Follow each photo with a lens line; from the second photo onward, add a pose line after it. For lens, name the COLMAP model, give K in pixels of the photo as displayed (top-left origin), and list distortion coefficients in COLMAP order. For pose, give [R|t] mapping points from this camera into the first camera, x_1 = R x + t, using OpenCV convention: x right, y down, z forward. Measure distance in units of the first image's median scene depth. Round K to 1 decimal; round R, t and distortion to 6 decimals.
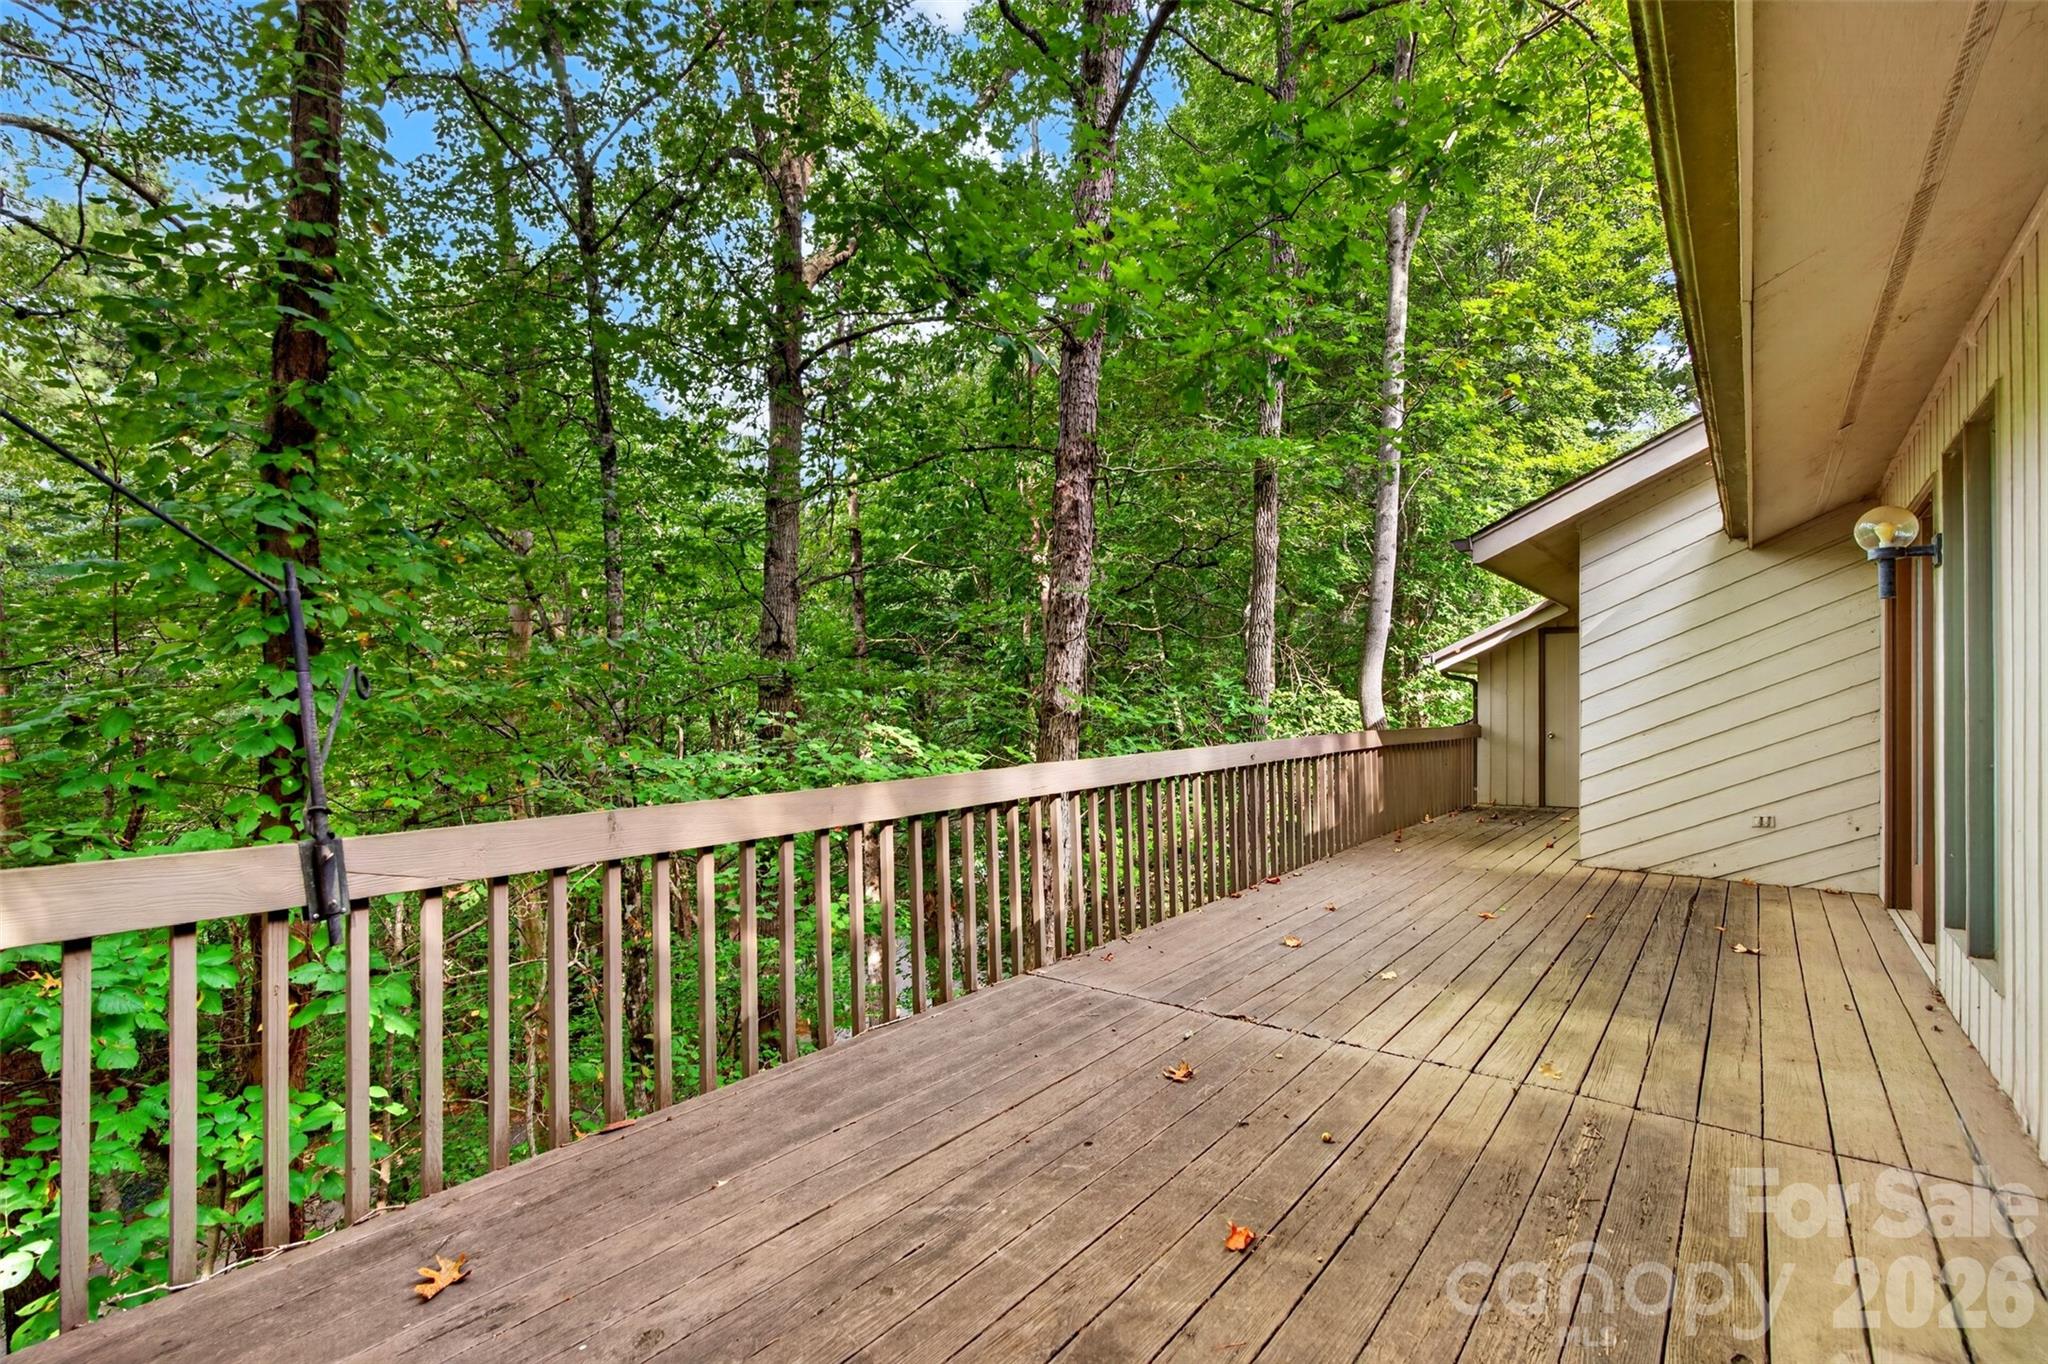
lens RADIAL K [[917.5, 0, 1018.6], [0, 917.5, 703.5], [0, 0, 1]] dist [-0.002769, 0.001404]
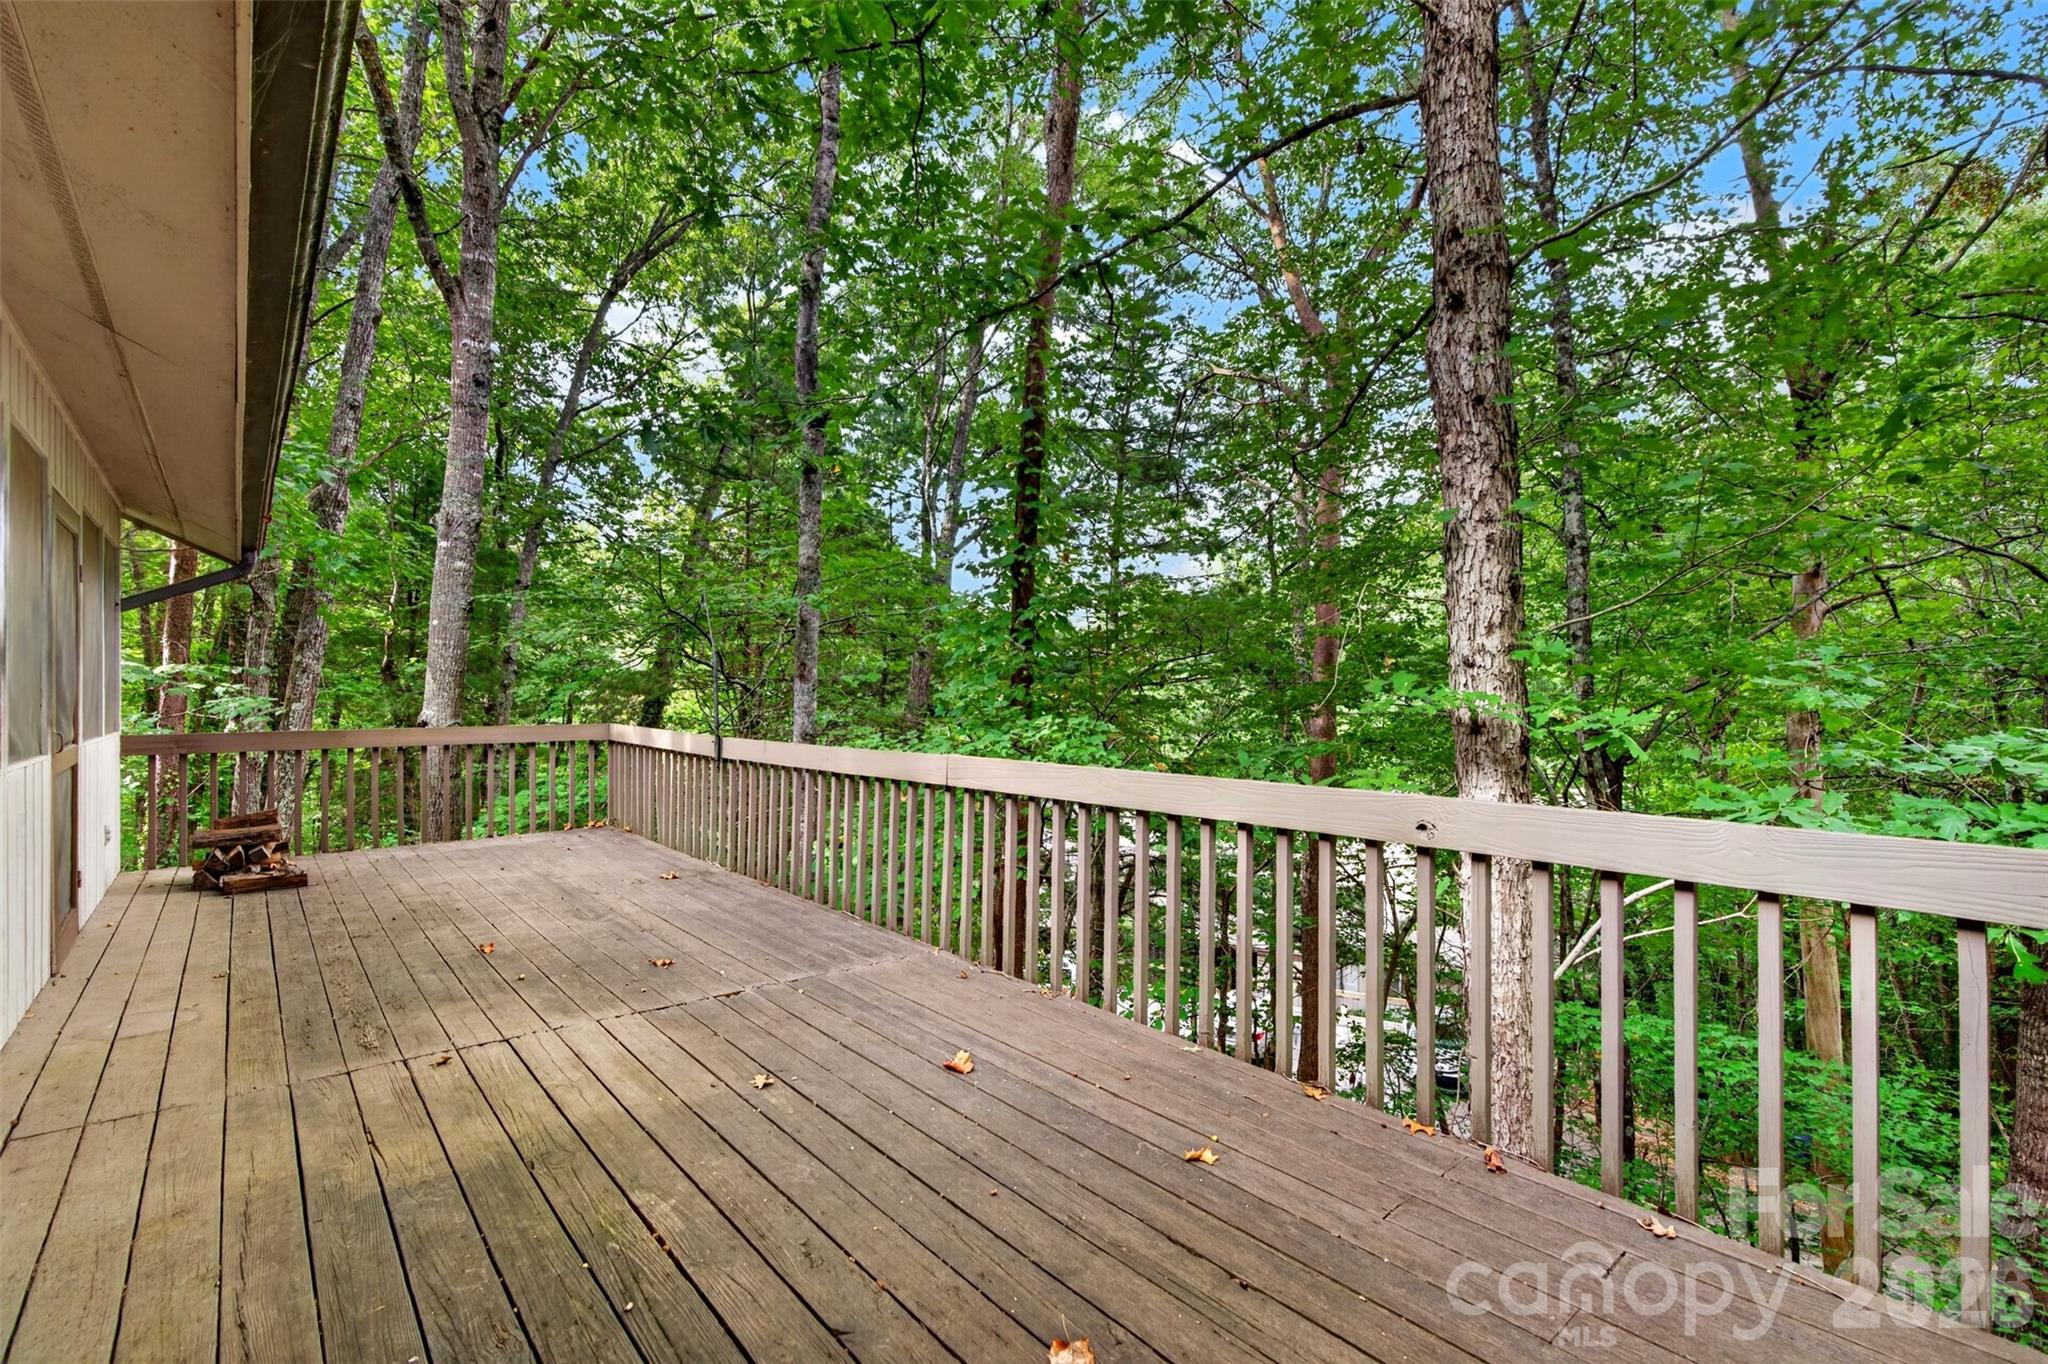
lens RADIAL K [[917.5, 0, 1020.8], [0, 917.5, 683.6], [0, 0, 1]] dist [-0.002769, 0.001404]
pose [[-0.185201, -0.004970, -0.982688, 1.236662], [-0.008831, 0.999955, -0.003393, -0.012673], [0.982661, 0.008050, -0.185236, 1.538308]]
